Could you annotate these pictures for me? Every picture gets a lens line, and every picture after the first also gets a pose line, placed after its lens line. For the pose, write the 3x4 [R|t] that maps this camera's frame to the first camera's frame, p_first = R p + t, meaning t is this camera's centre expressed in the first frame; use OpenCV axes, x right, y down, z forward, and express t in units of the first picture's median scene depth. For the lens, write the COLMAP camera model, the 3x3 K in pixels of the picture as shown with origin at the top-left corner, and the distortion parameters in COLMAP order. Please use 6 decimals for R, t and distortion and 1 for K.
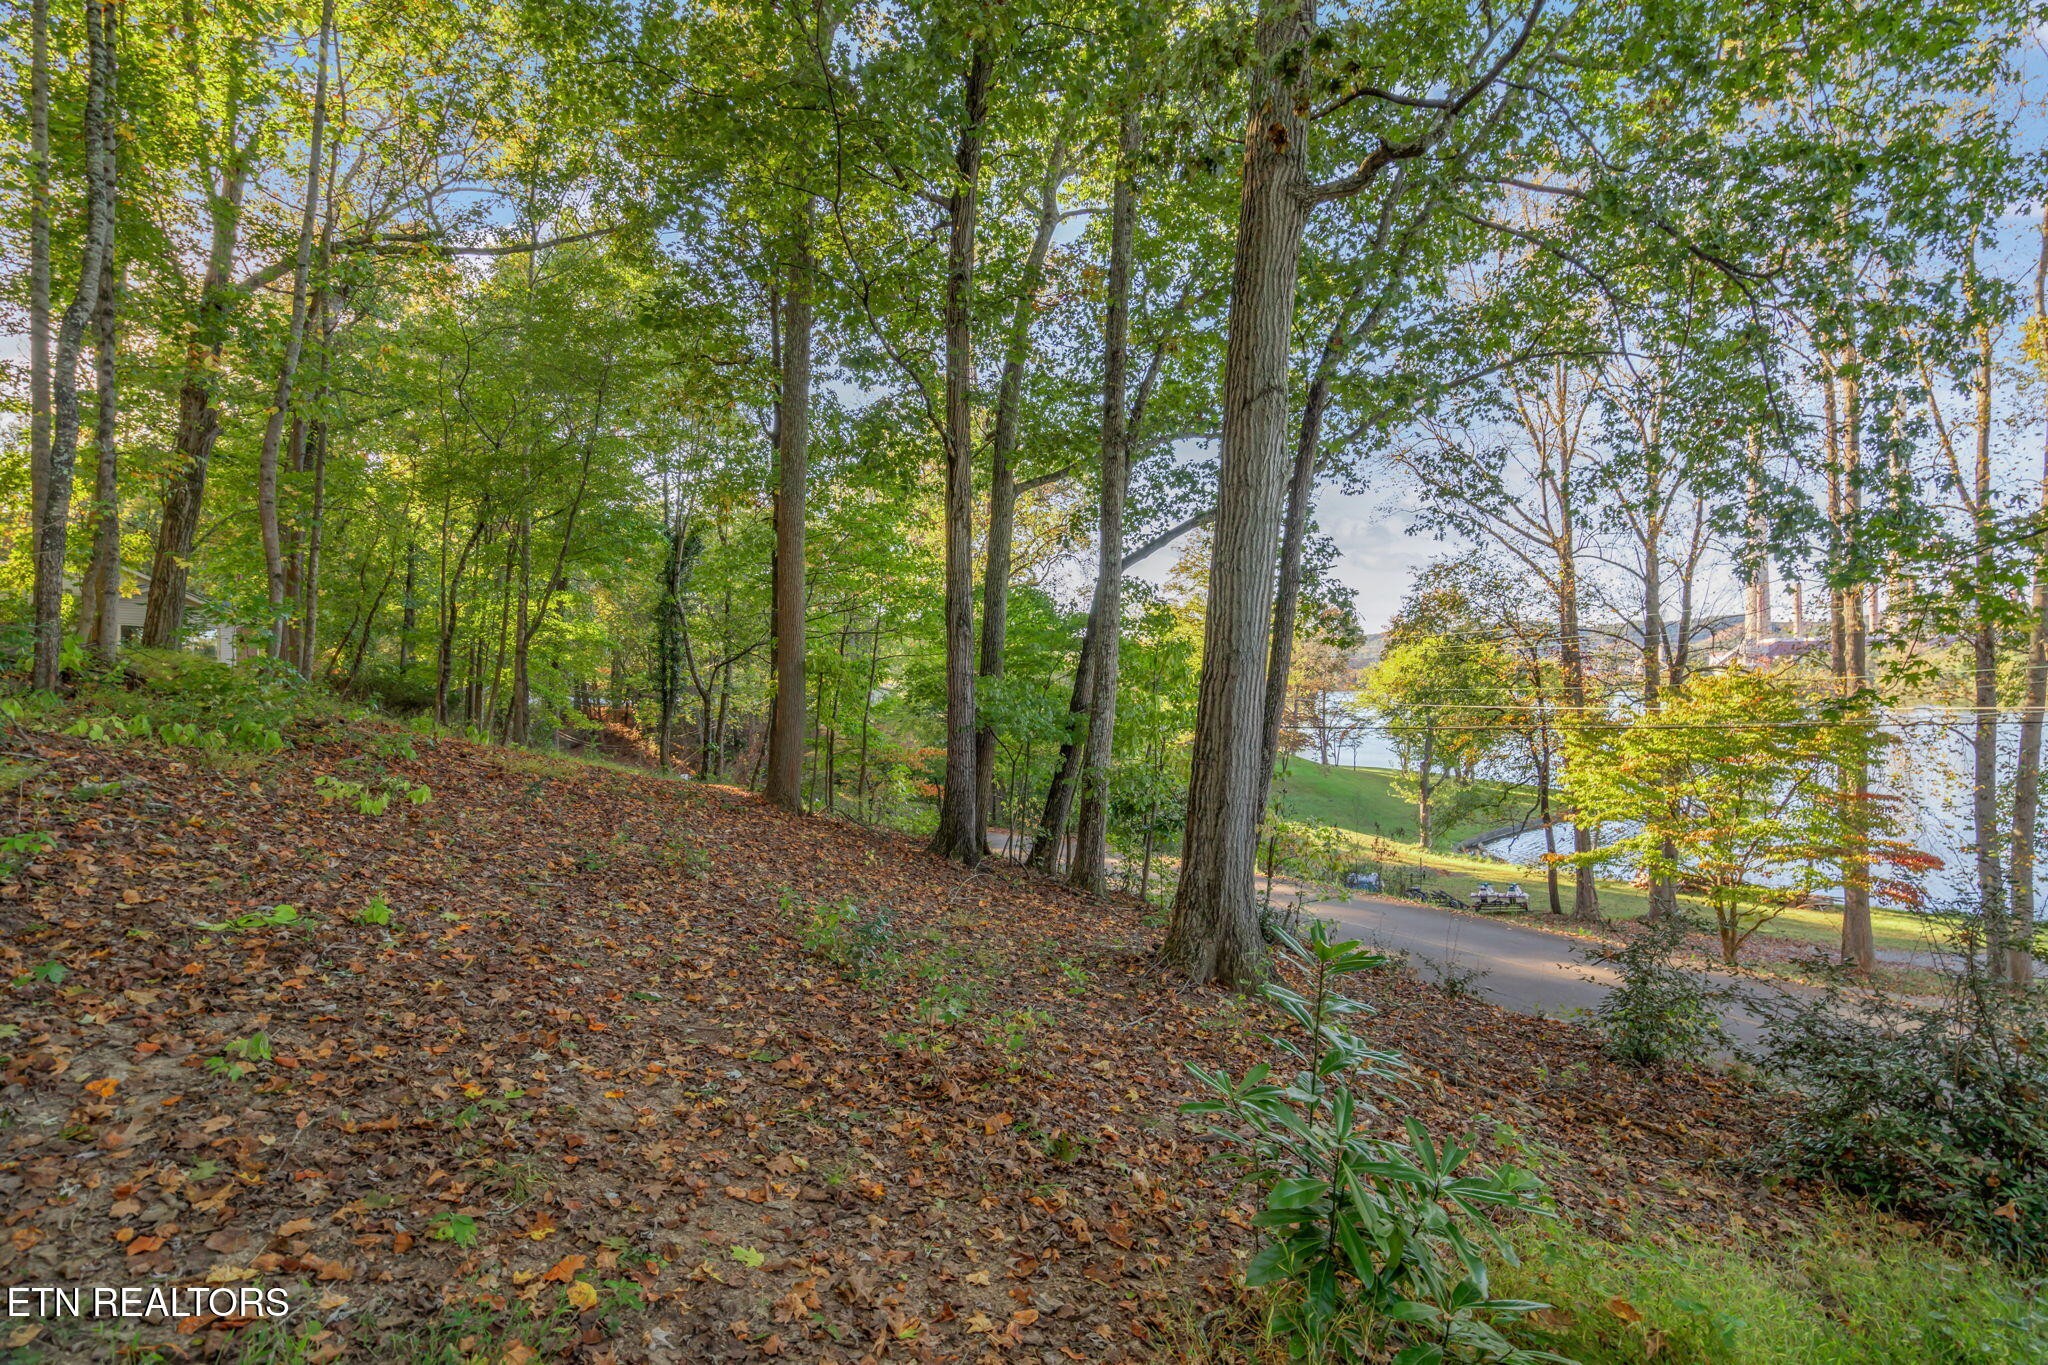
lens RADIAL K [[928.8, 0, 1023.6], [0, 928.8, 681.6], [0, 0, 1]] dist [0.002048, -0.000131]
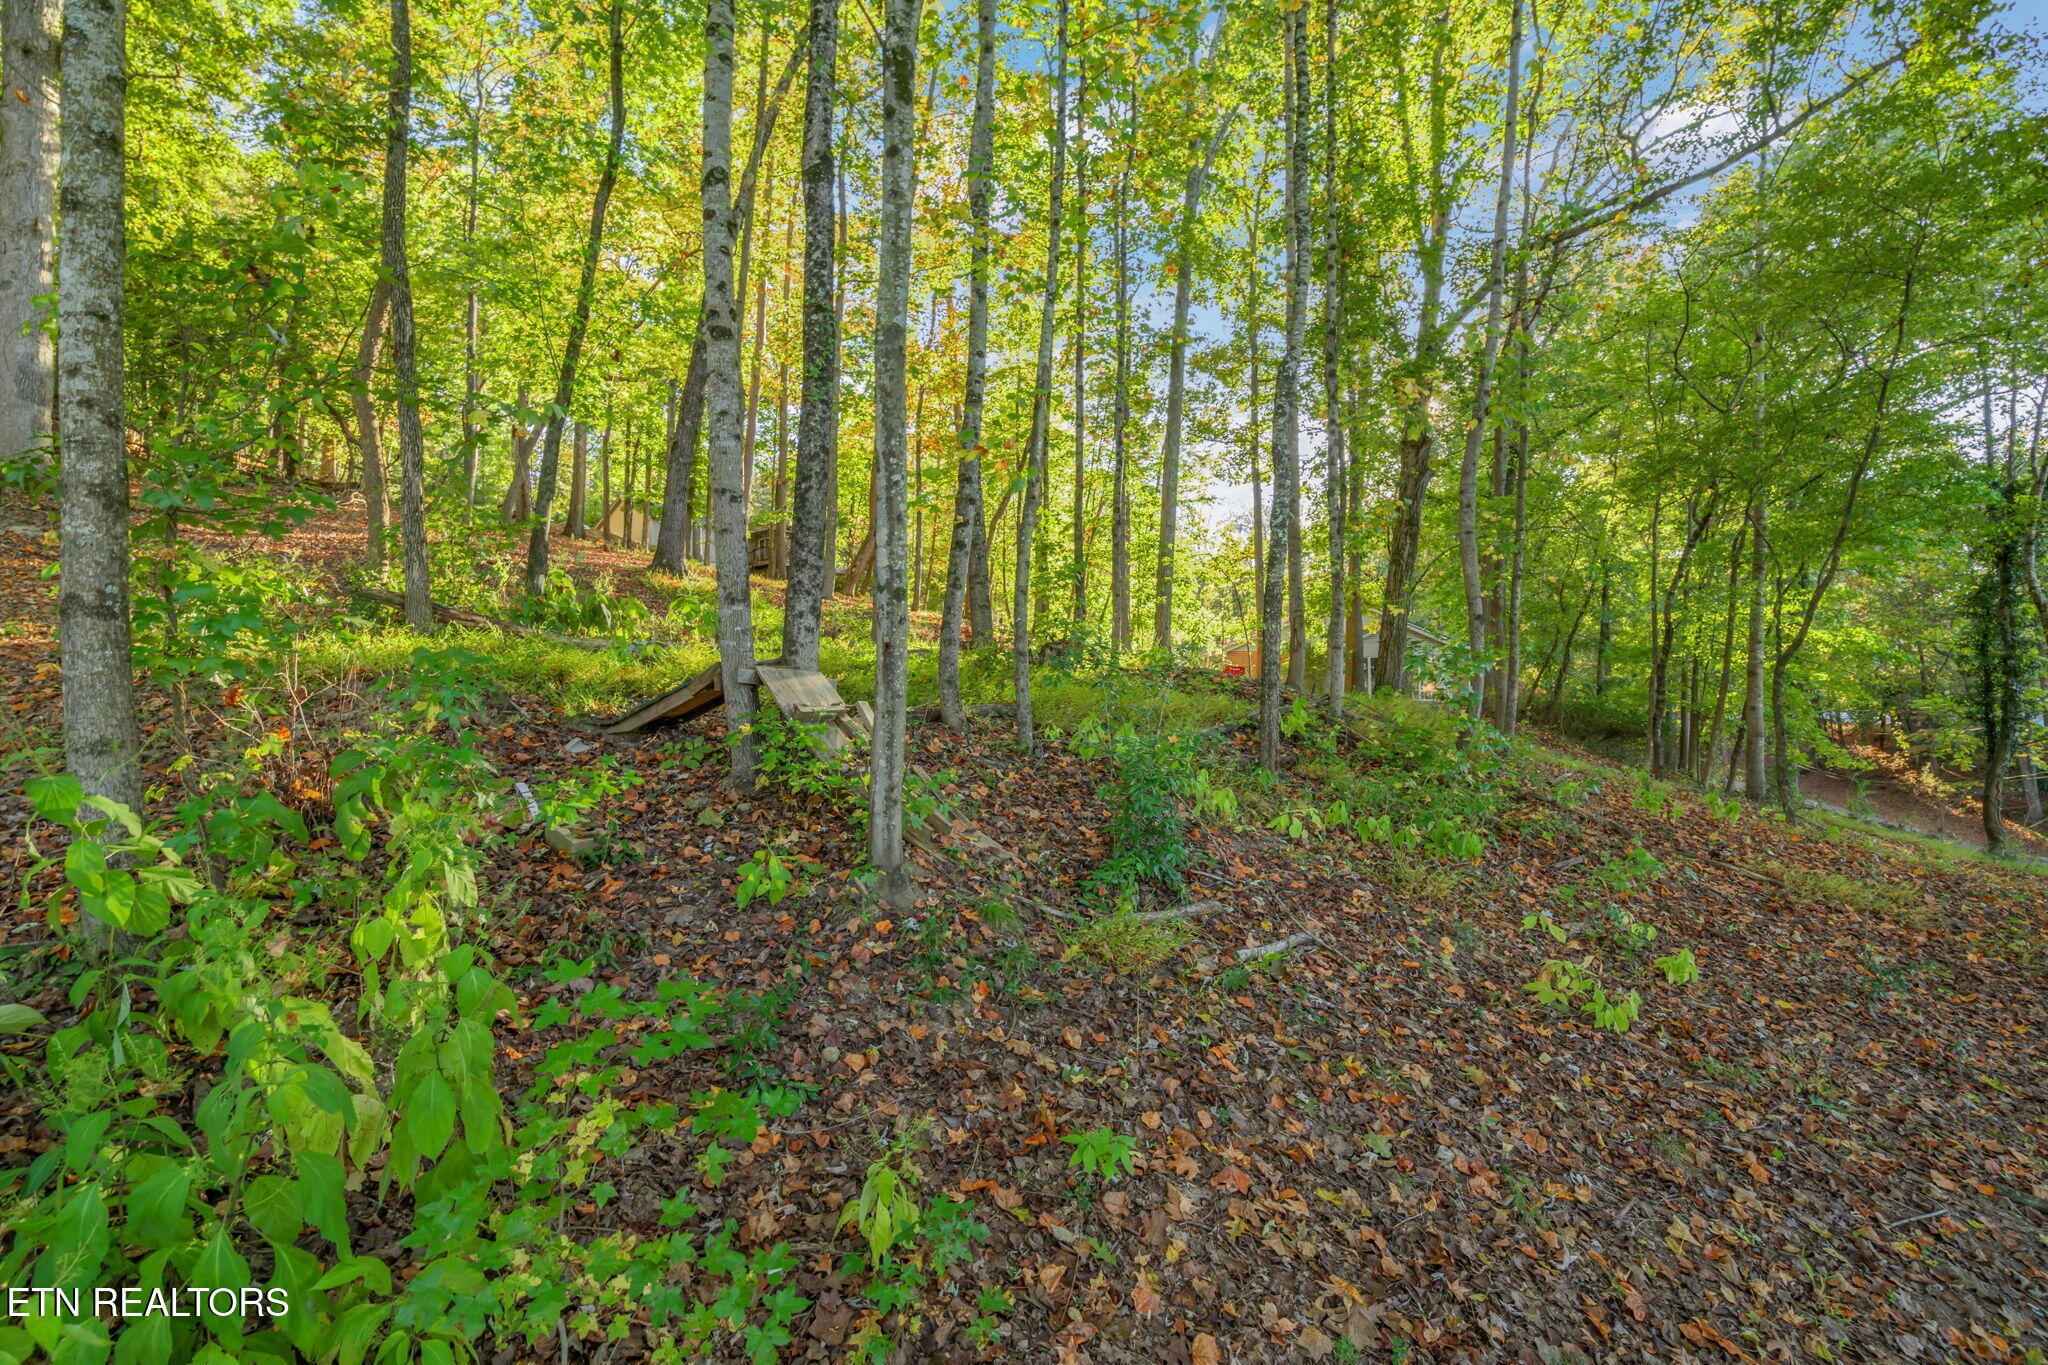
lens RADIAL K [[928.8, 0, 1023.2], [0, 928.8, 684.0], [0, 0, 1]] dist [0.002048, -0.000131]
pose [[0.417494, -0.017822, -0.908505, -0.108590], [0.012010, 0.999829, -0.014094, -0.022687], [0.908600, -0.005027, 0.417637, 0.139650]]
